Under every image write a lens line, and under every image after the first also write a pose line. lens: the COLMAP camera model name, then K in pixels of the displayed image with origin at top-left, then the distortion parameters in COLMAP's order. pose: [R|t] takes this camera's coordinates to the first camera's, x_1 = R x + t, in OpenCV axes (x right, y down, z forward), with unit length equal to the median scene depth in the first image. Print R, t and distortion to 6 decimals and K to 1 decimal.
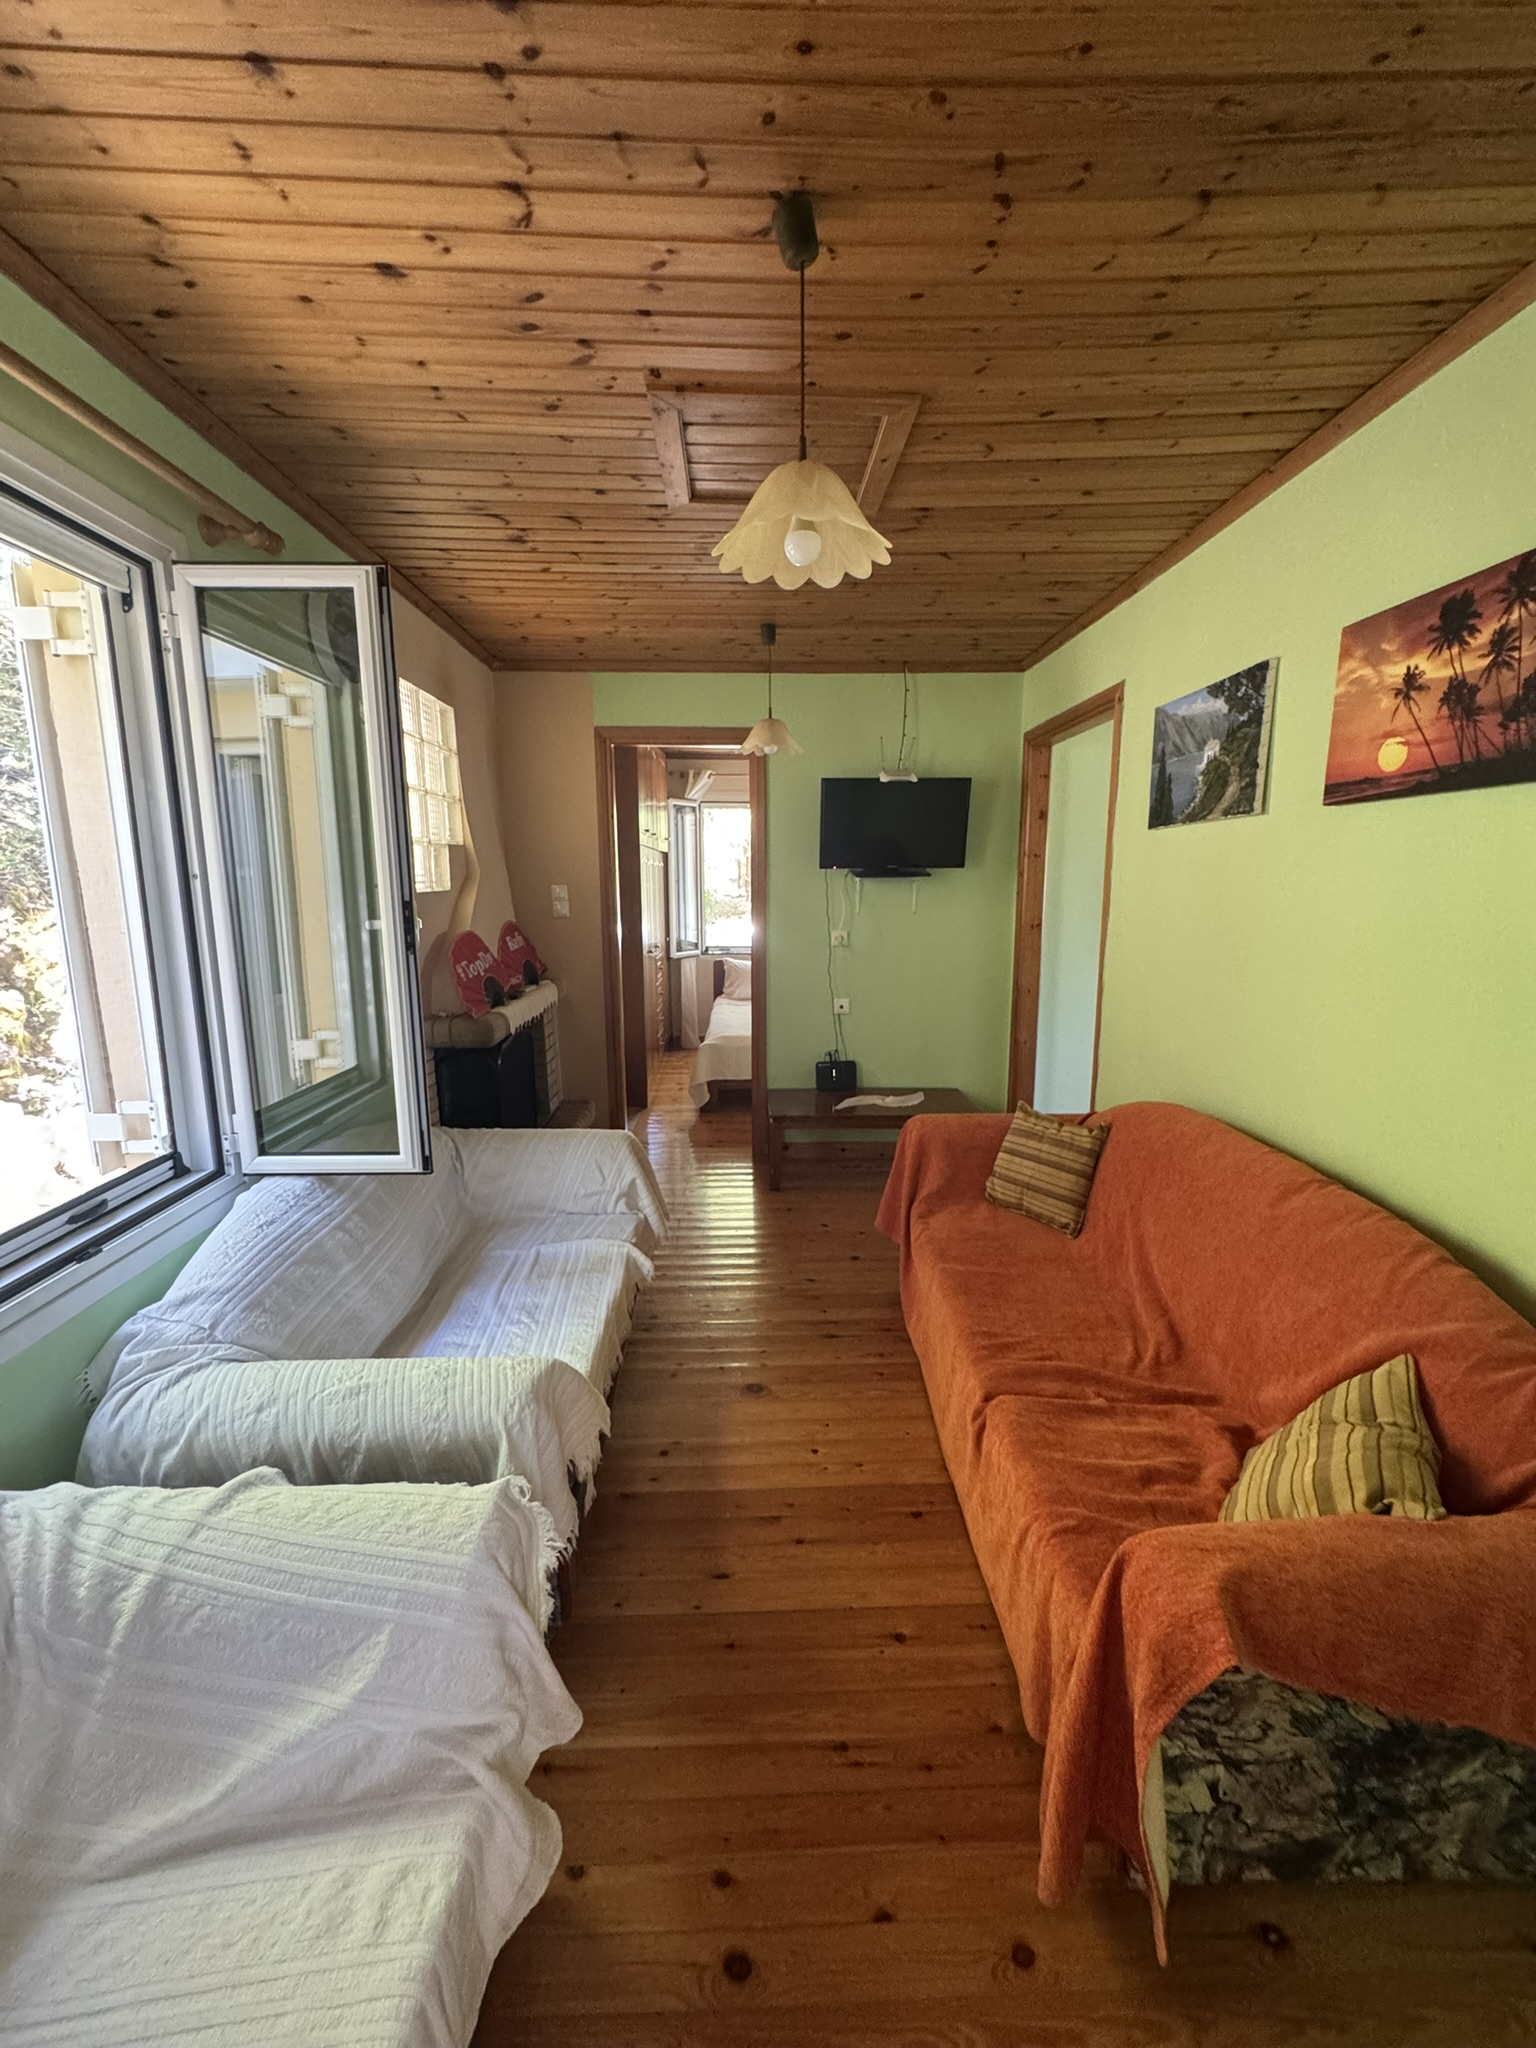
lens RADIAL K [[813.5, 0, 766.6], [0, 813.5, 1023.4], [0, 0, 1]] dist [-0.003934, -0.000066]
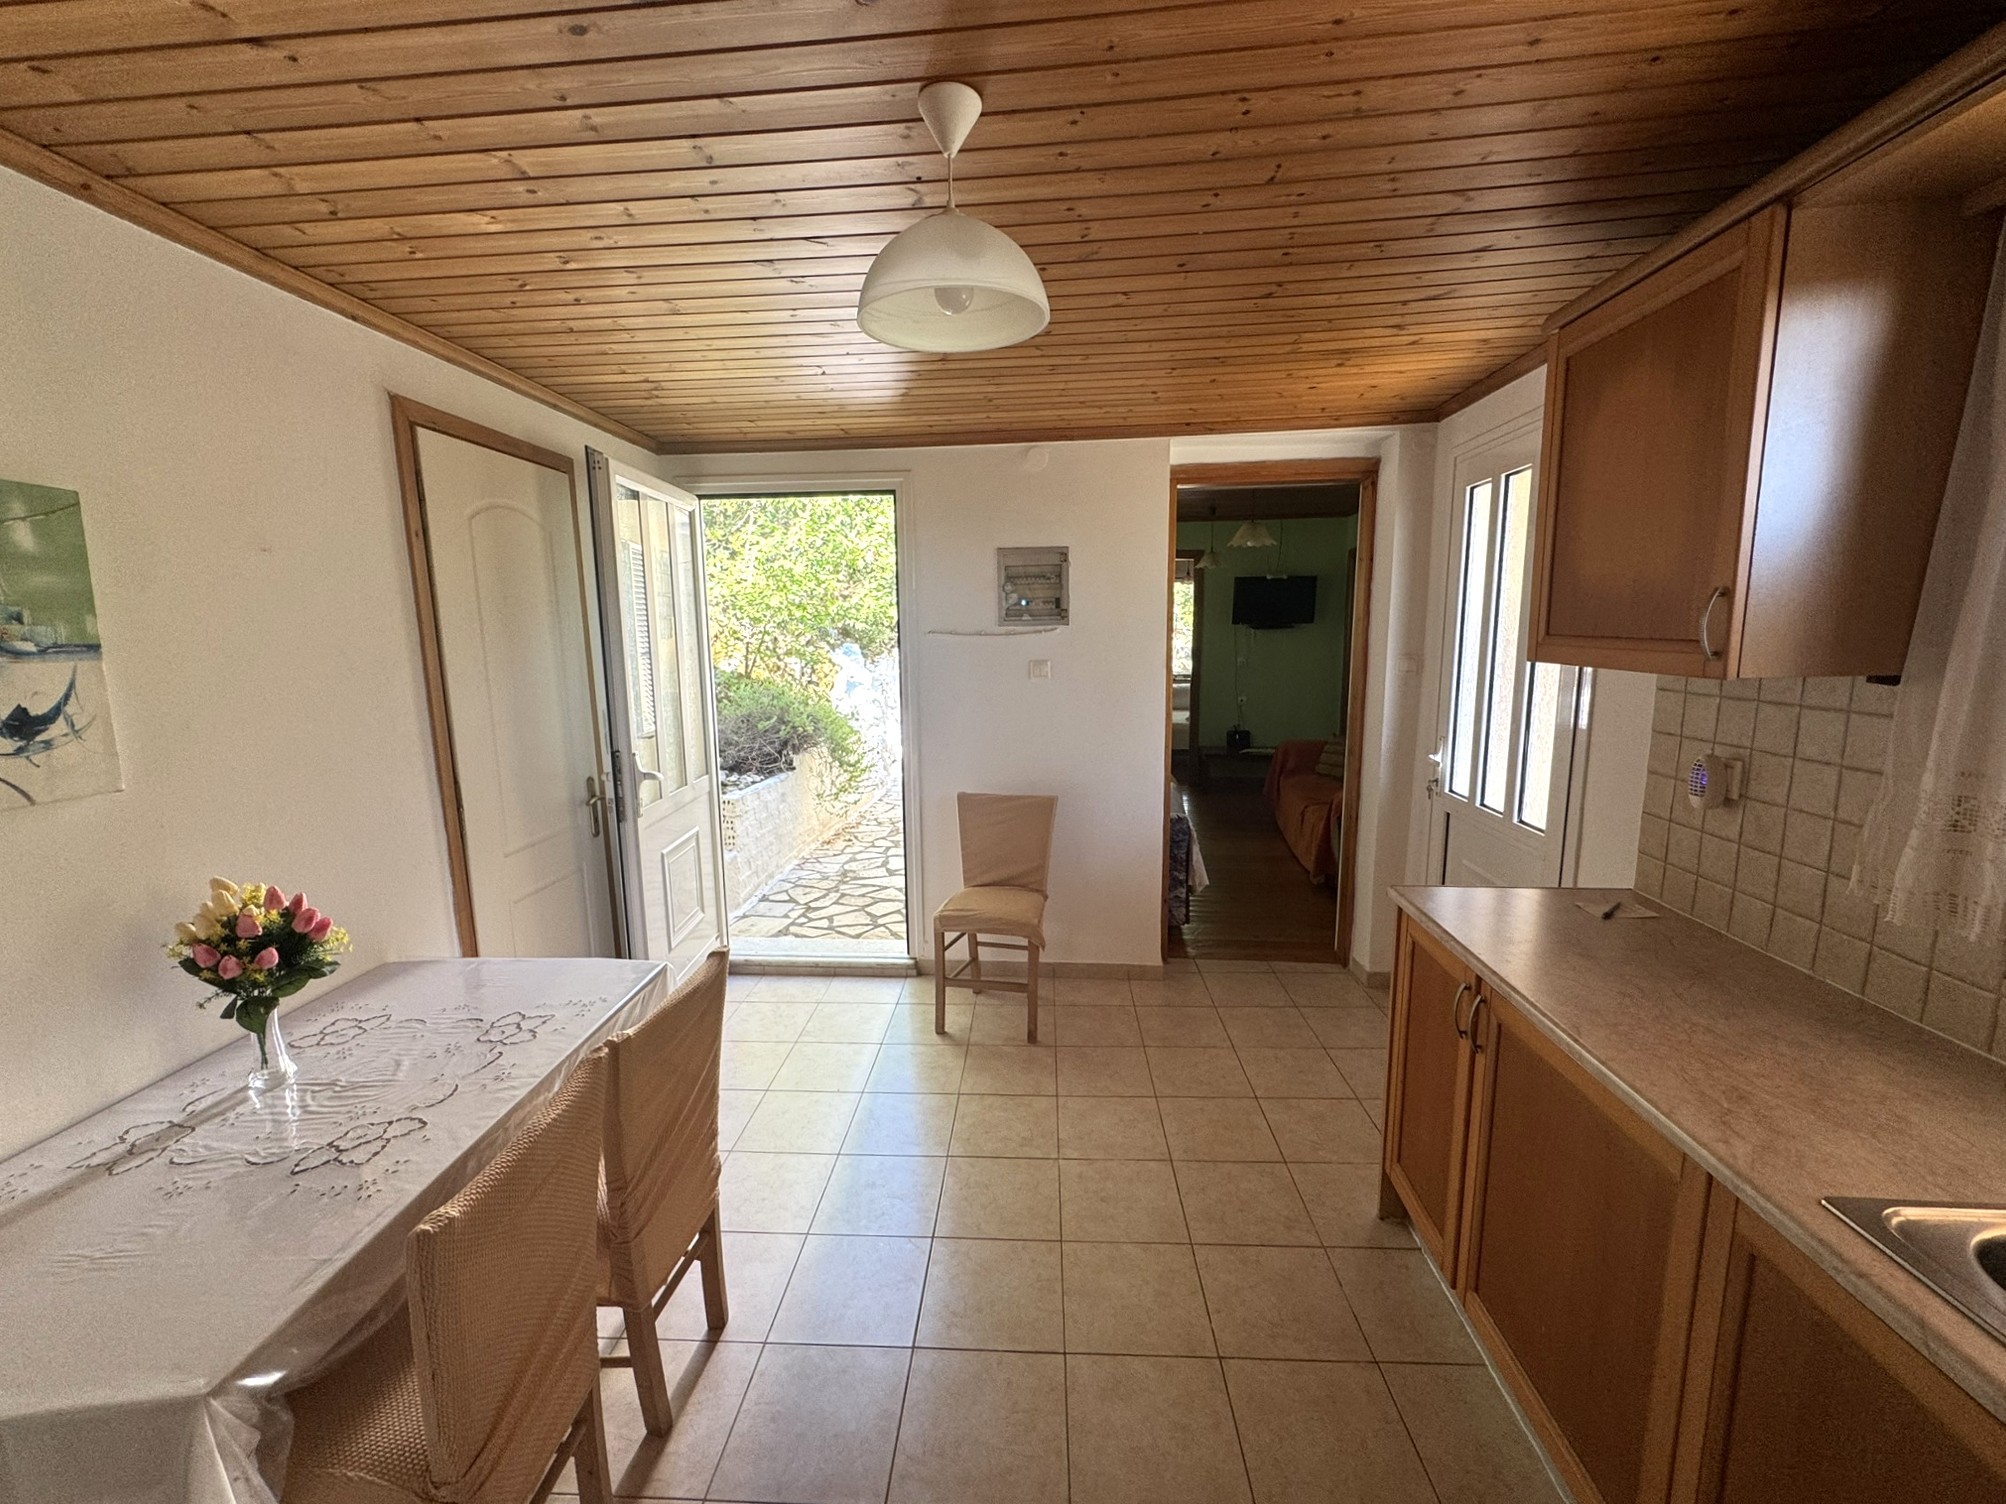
lens RADIAL K [[796.8, 0, 993.2], [0, 796.8, 745.0], [0, 0, 1]] dist [-0.003934, -0.000066]
pose [[0.985337, 0.018578, -0.169604, -0.083493], [-0.022383, 0.999538, -0.020551, 0.070555], [0.169144, 0.024046, 0.985298, -0.464694]]
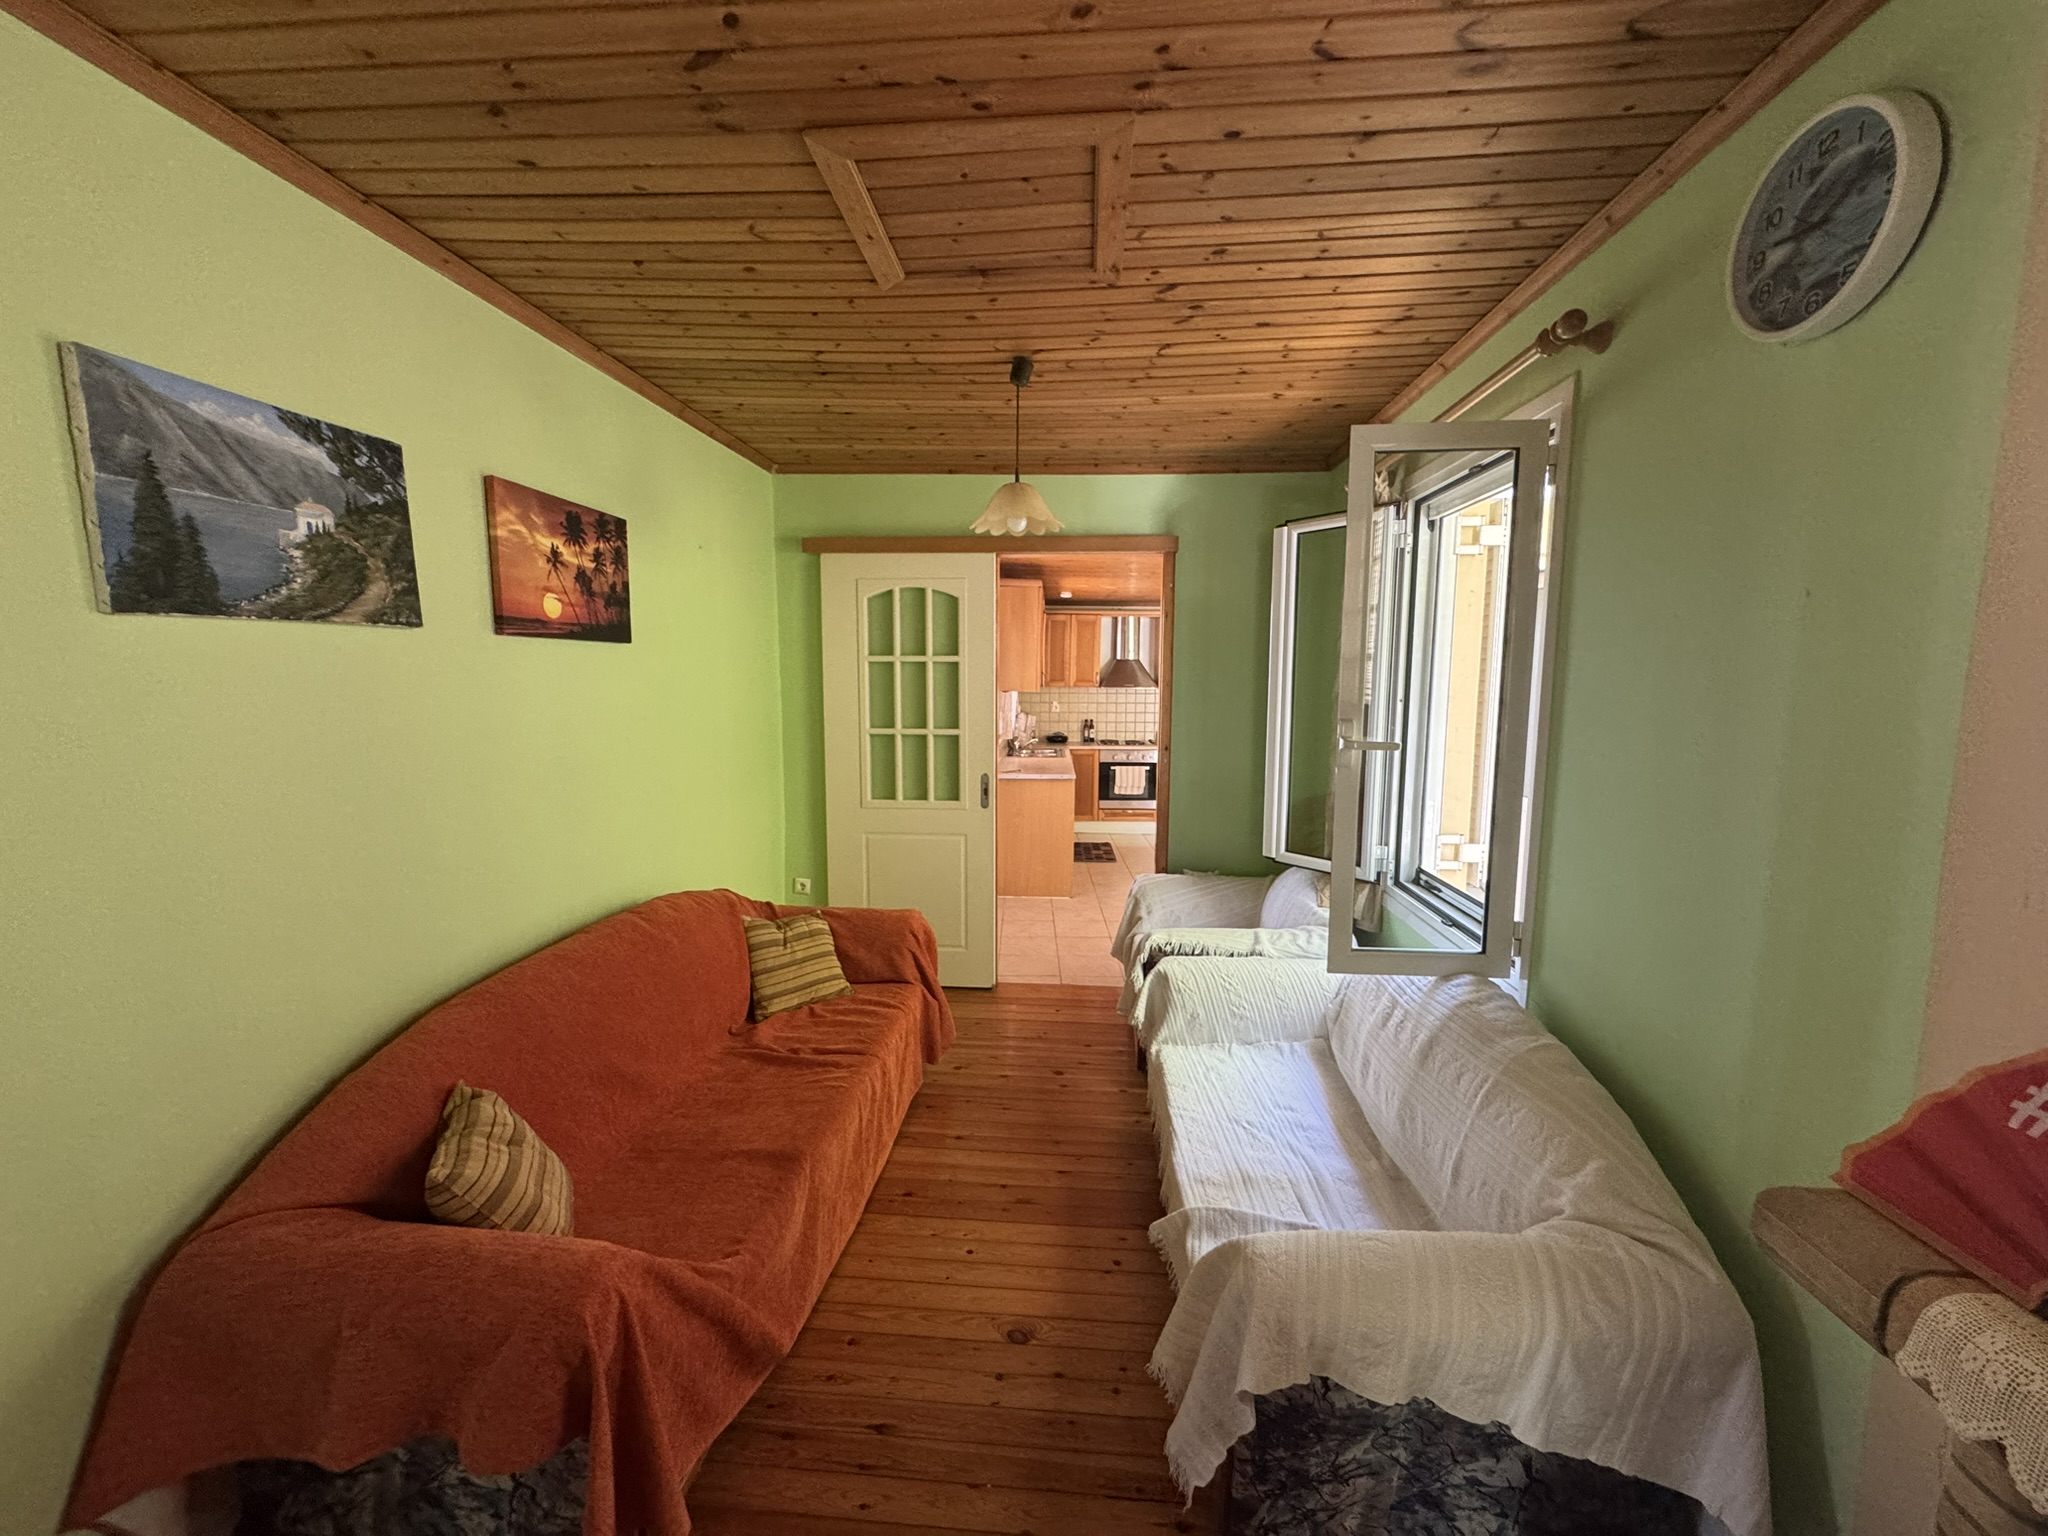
lens RADIAL K [[813.5, 0, 1015.7], [0, 813.5, 770.9], [0, 0, 1]] dist [-0.003934, -0.000066]
pose [[-0.993132, -0.012529, 0.116326, -0.128390], [0.021998, 0.956521, 0.290833, -0.411087], [-0.114912, 0.291394, -0.949676, 2.093333]]
